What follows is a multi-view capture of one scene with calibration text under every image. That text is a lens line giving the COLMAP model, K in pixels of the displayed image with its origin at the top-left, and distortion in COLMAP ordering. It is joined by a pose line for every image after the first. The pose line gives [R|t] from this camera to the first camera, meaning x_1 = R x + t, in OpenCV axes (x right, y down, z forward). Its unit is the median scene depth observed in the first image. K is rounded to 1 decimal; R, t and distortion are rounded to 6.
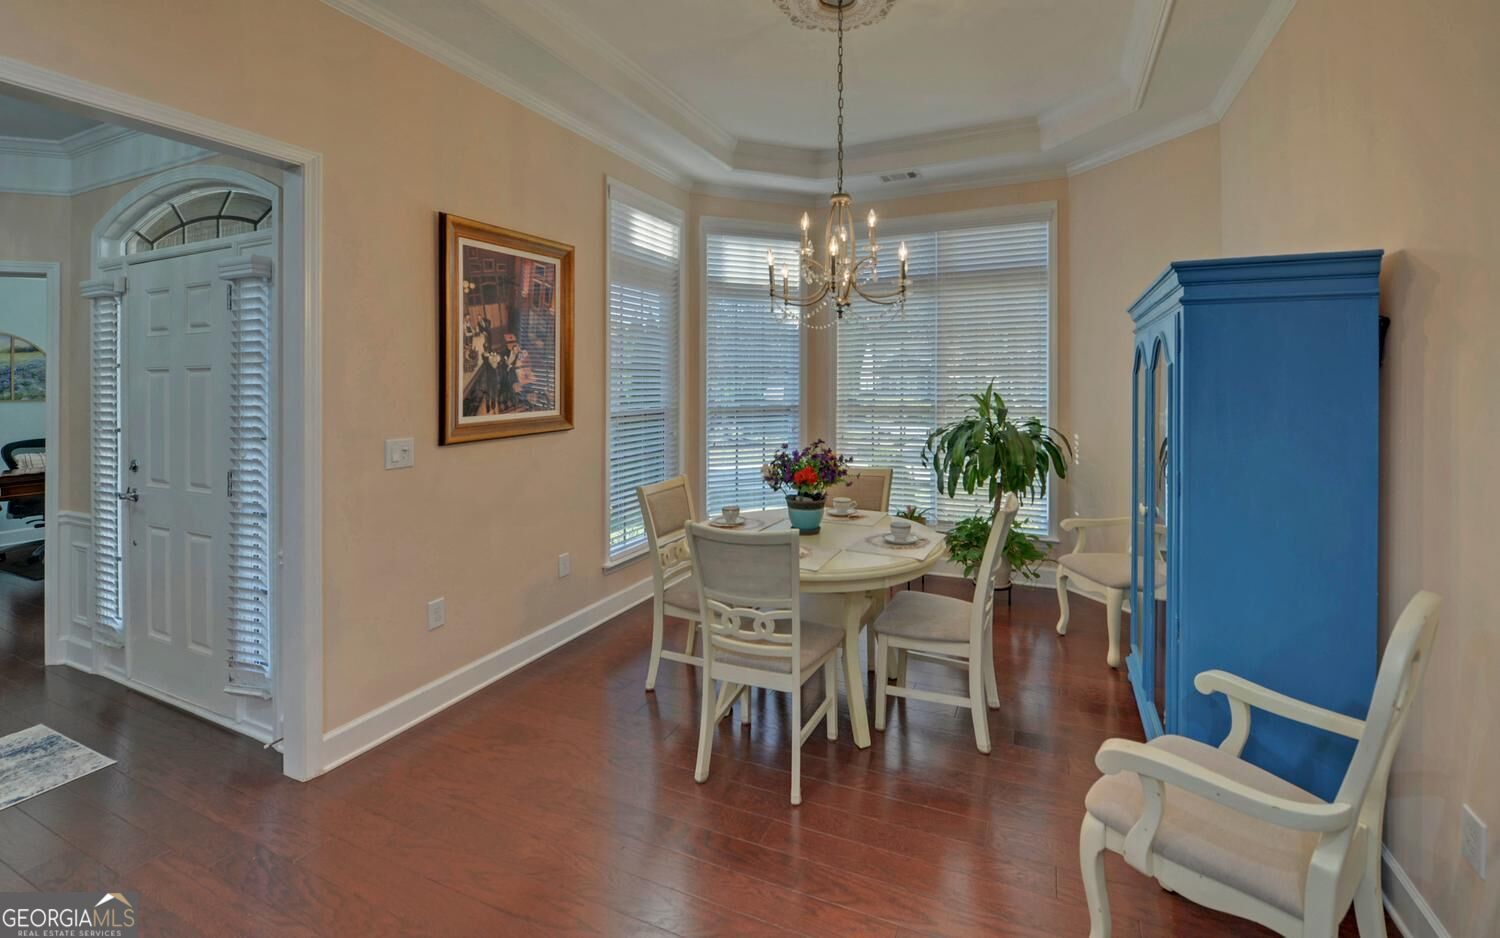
lens RADIAL K [[642.8, 0, 797.1], [0, 642.8, 381.9], [0, 0, 1]] dist [-0.008457, -0.000368]
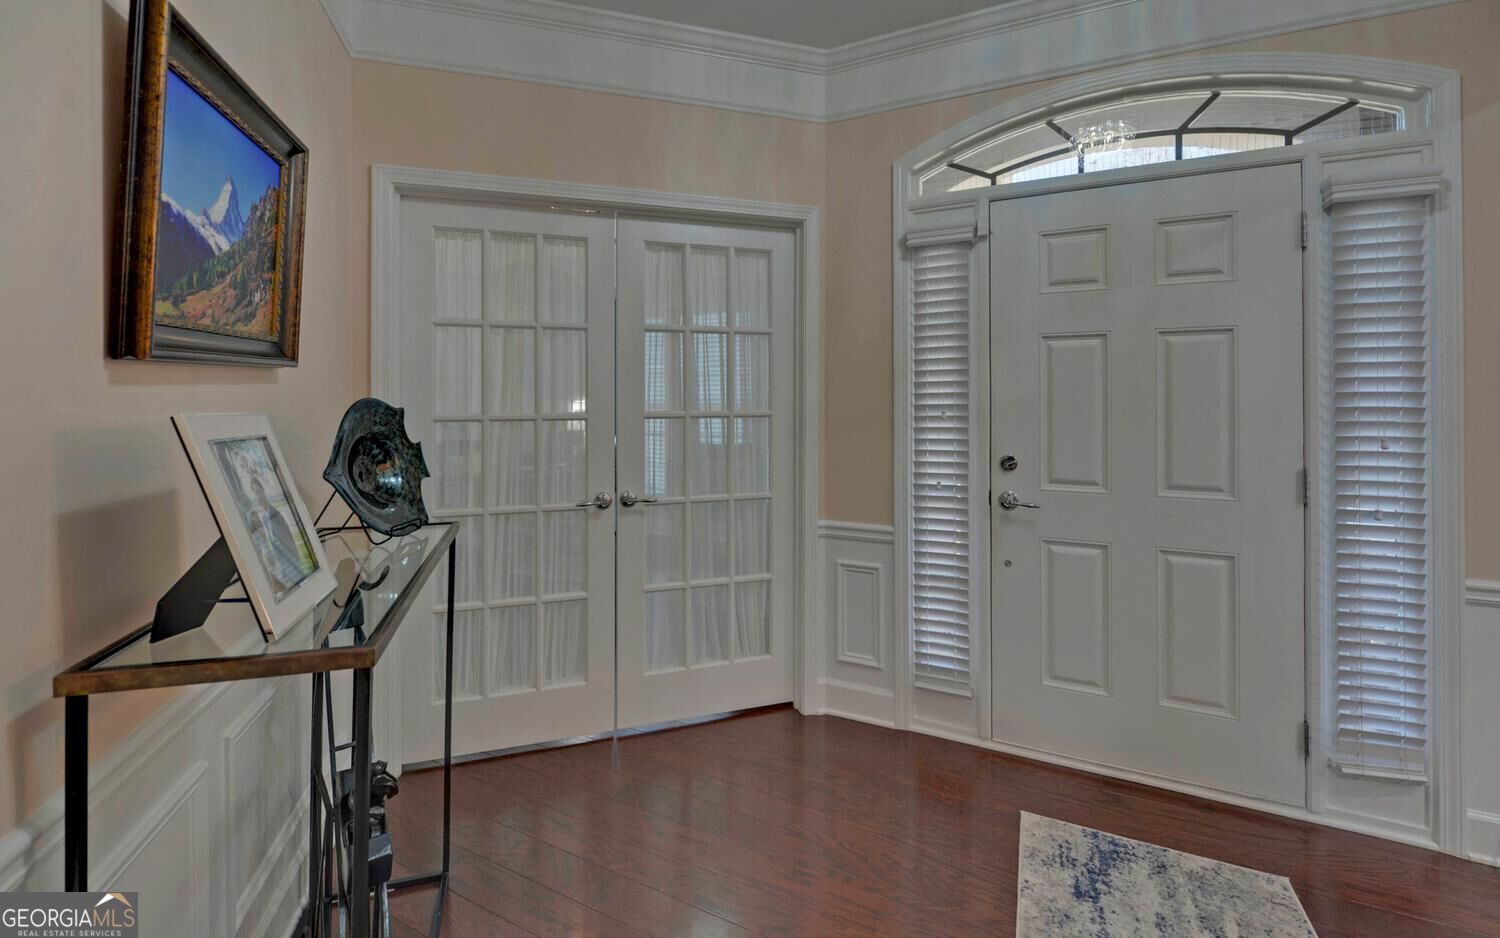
lens RADIAL K [[642.8, 0, 754.2], [0, 642.8, 390.0], [0, 0, 1]] dist [-0.008457, -0.000368]
pose [[0.998959, -0.000307, -0.045608, -1.274746], [0.000316, 1.000000, 0.000193, 0.043060], [0.045607, -0.000207, 0.998959, 0.208371]]
